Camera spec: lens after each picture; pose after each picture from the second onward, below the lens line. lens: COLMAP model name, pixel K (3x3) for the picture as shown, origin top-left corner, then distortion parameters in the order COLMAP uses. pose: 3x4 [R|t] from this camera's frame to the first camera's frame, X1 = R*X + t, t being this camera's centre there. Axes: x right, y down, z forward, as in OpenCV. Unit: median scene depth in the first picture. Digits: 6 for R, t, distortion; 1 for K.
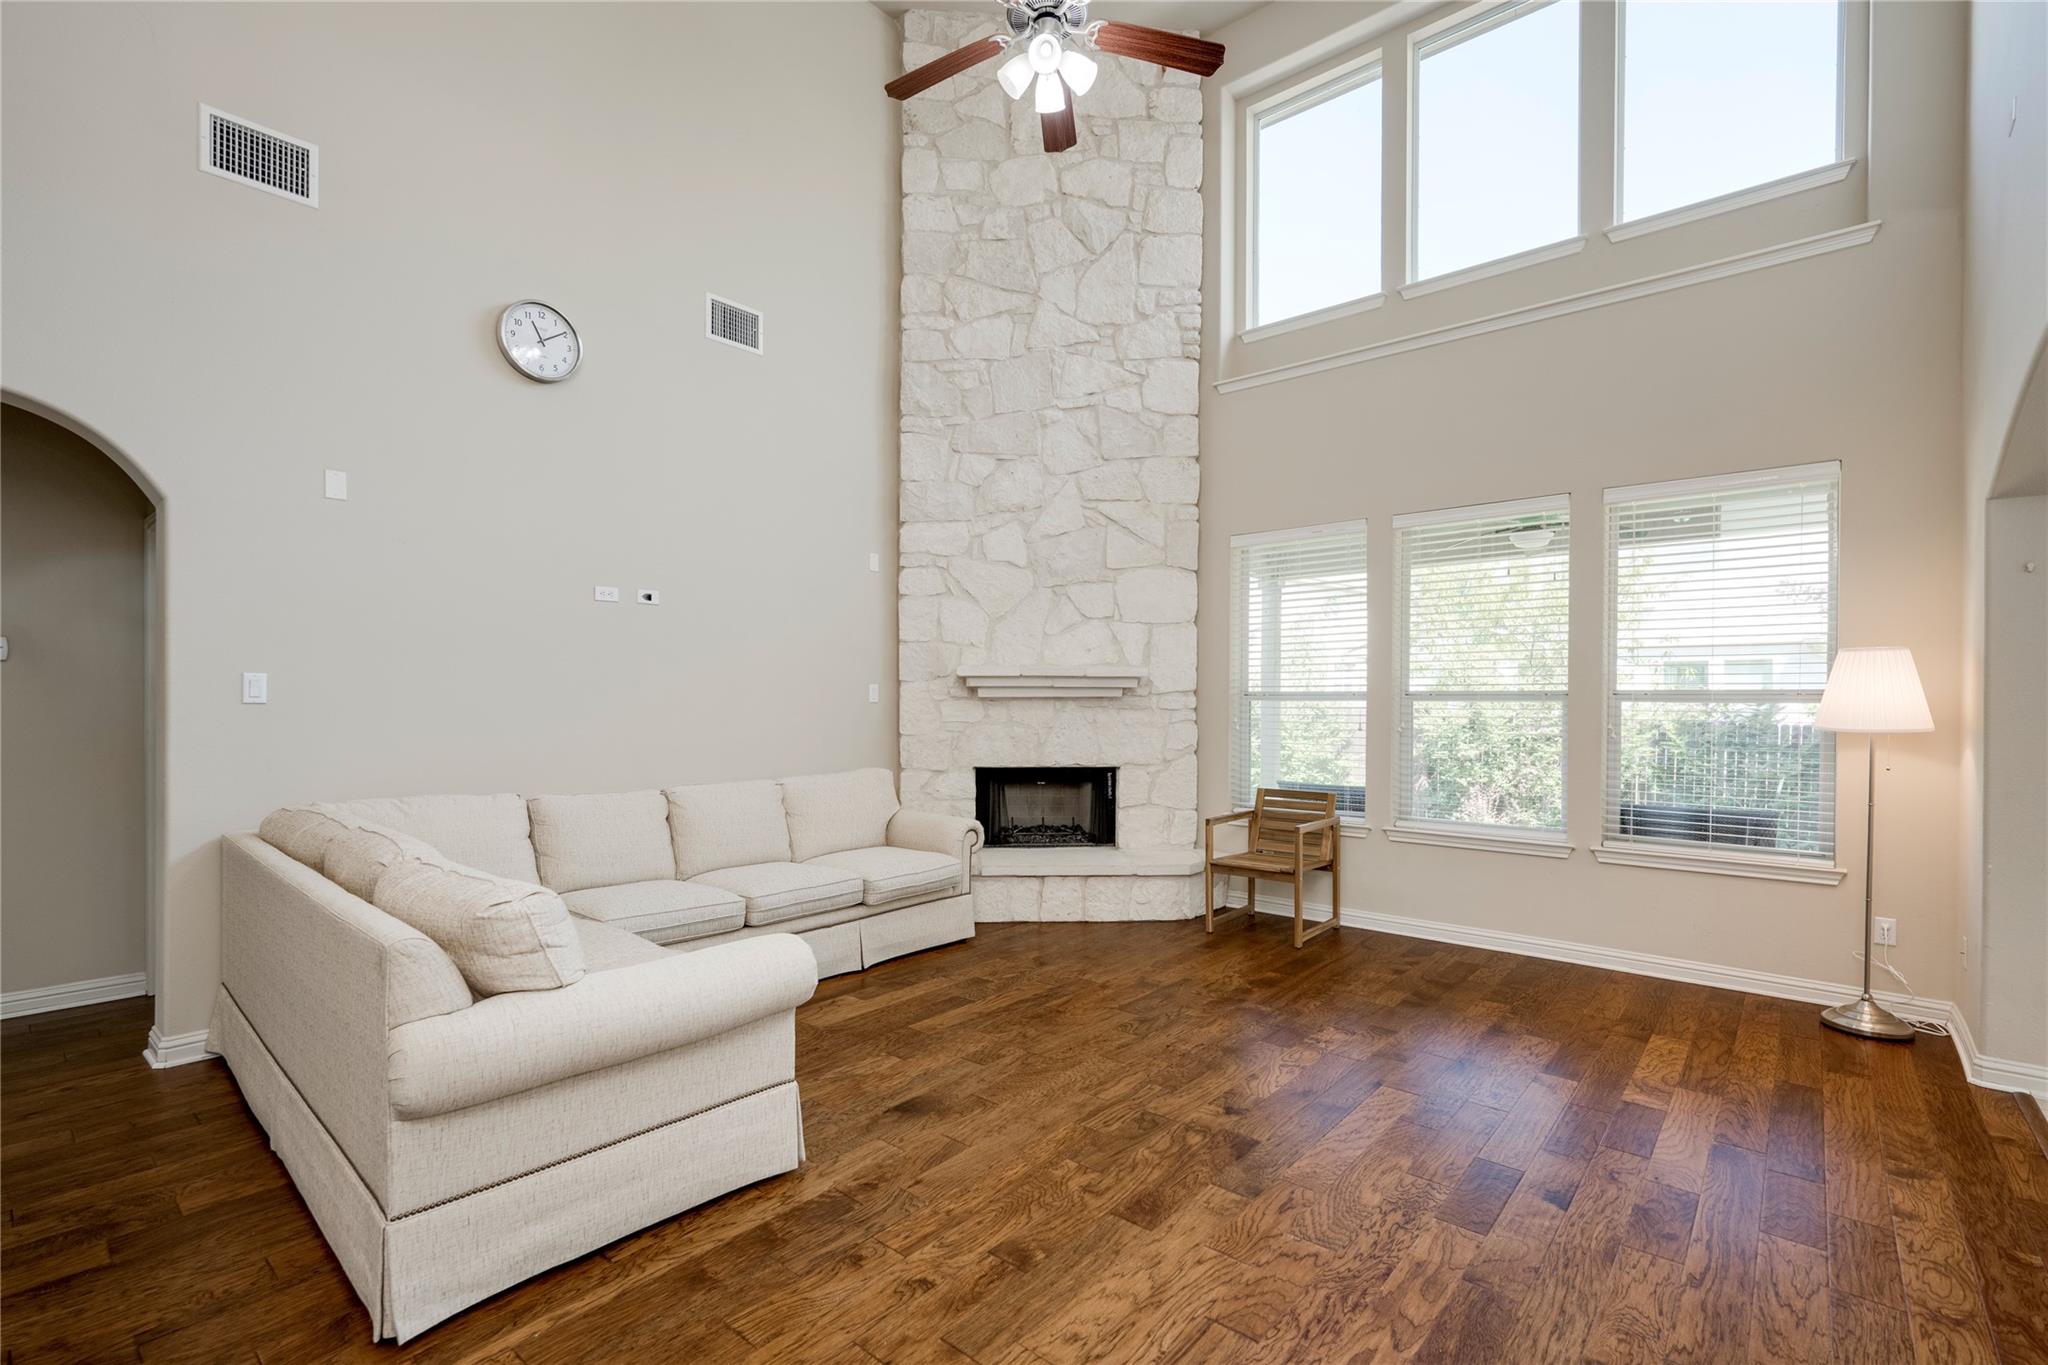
lens RADIAL K [[905.9, 0, 1039.4], [0, 905.9, 699.0], [0, 0, 1]] dist [0.000401, -0.000513]
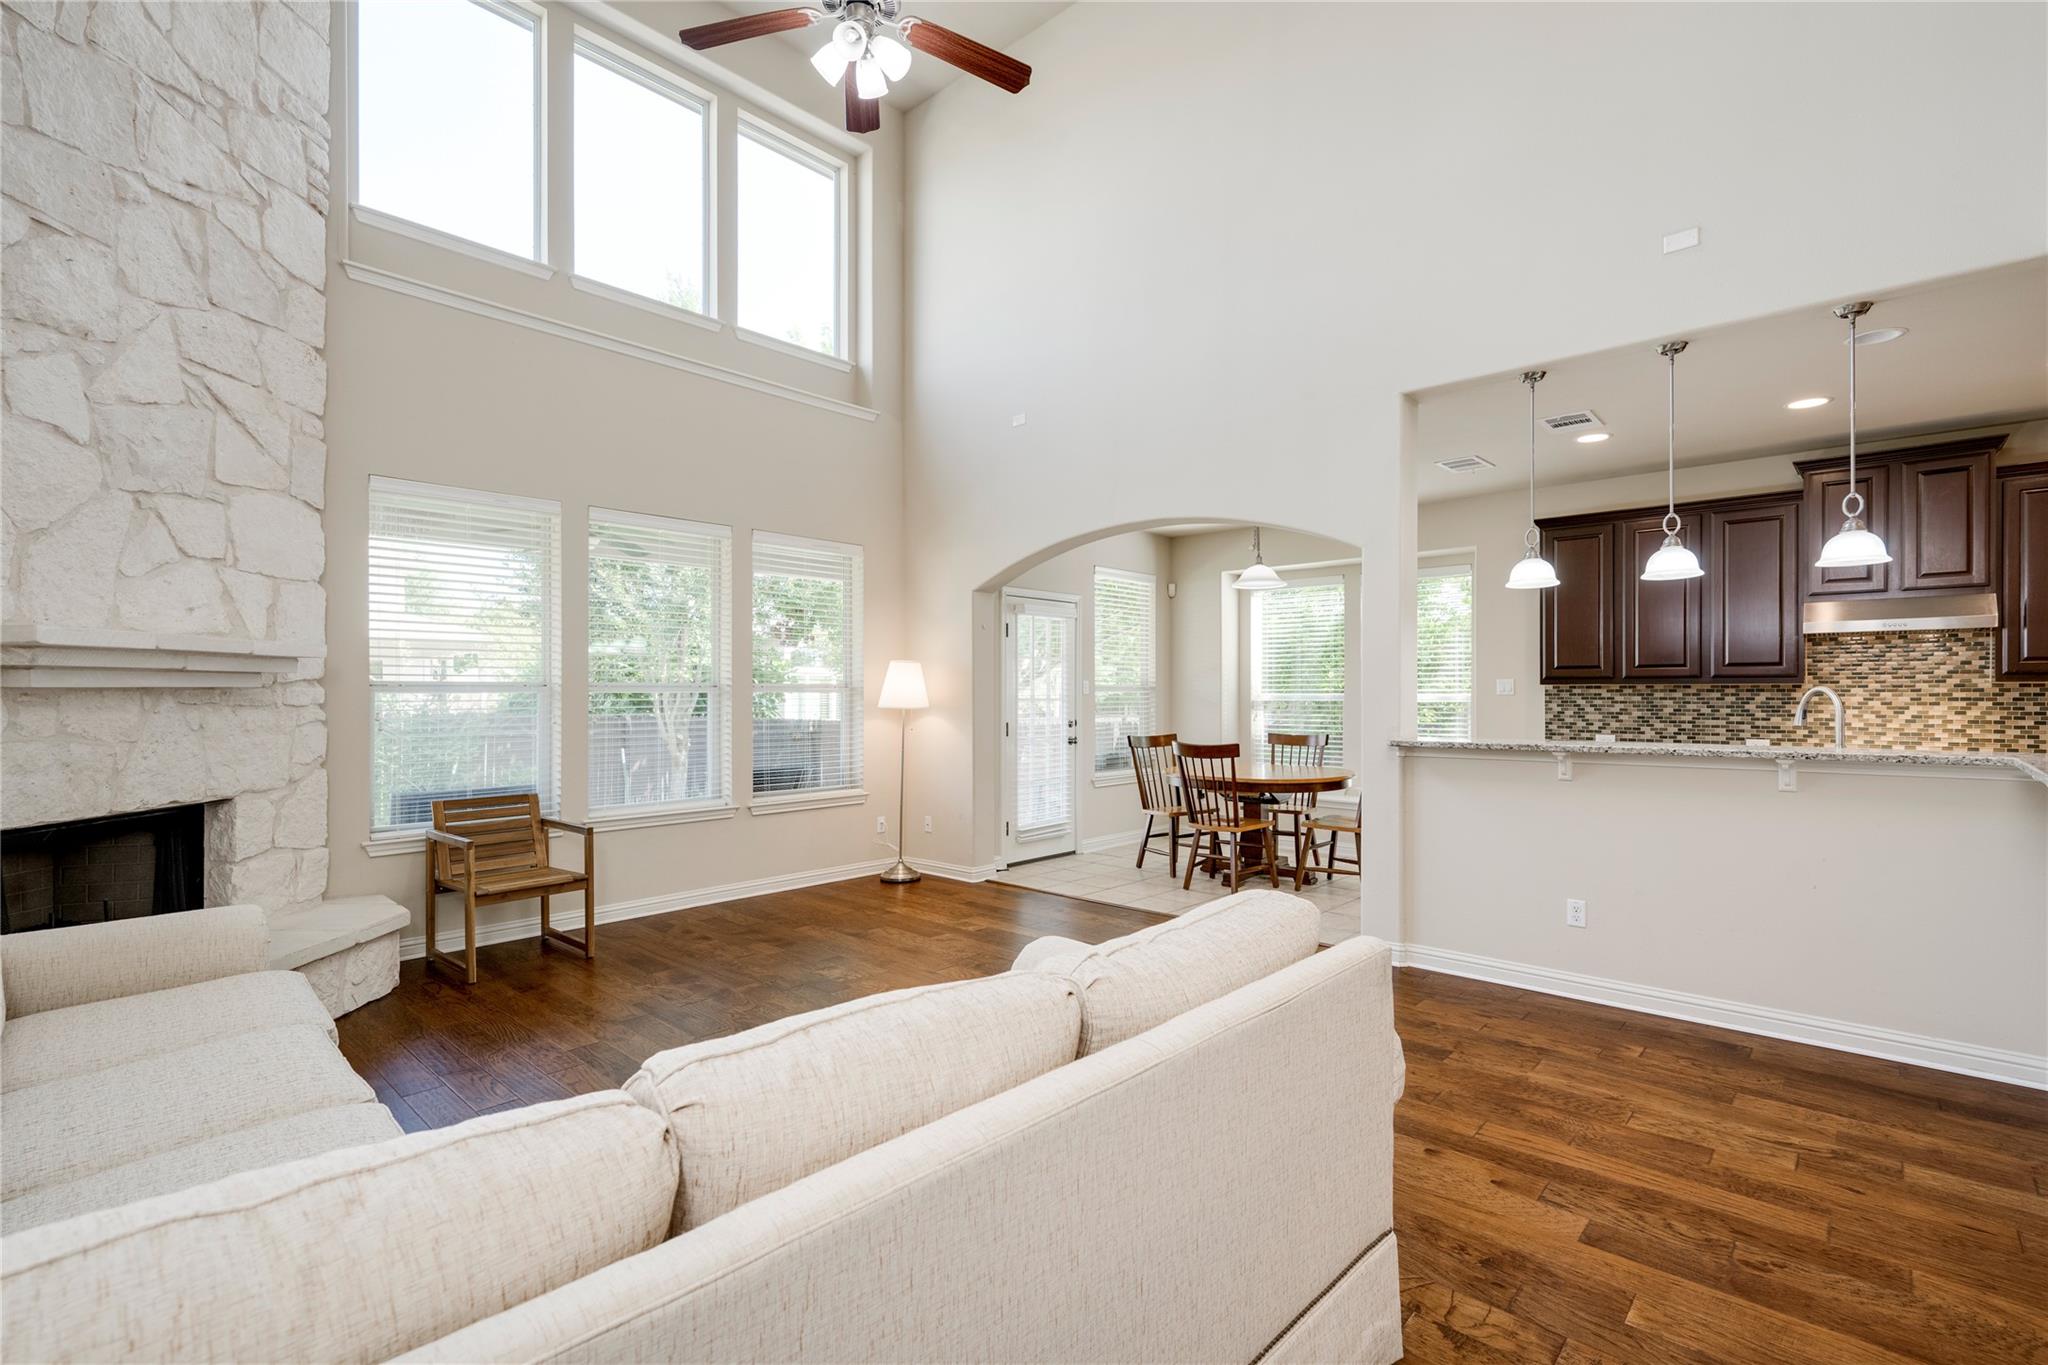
lens RADIAL K [[905.9, 0, 1043.7], [0, 905.9, 686.5], [0, 0, 1]] dist [0.000401, -0.000513]
pose [[0.044164, 0.003902, 0.999017, -0.524385], [0.000100, 0.999992, -0.003910, -0.000501], [-0.999024, 0.000273, 0.044163, 0.410705]]
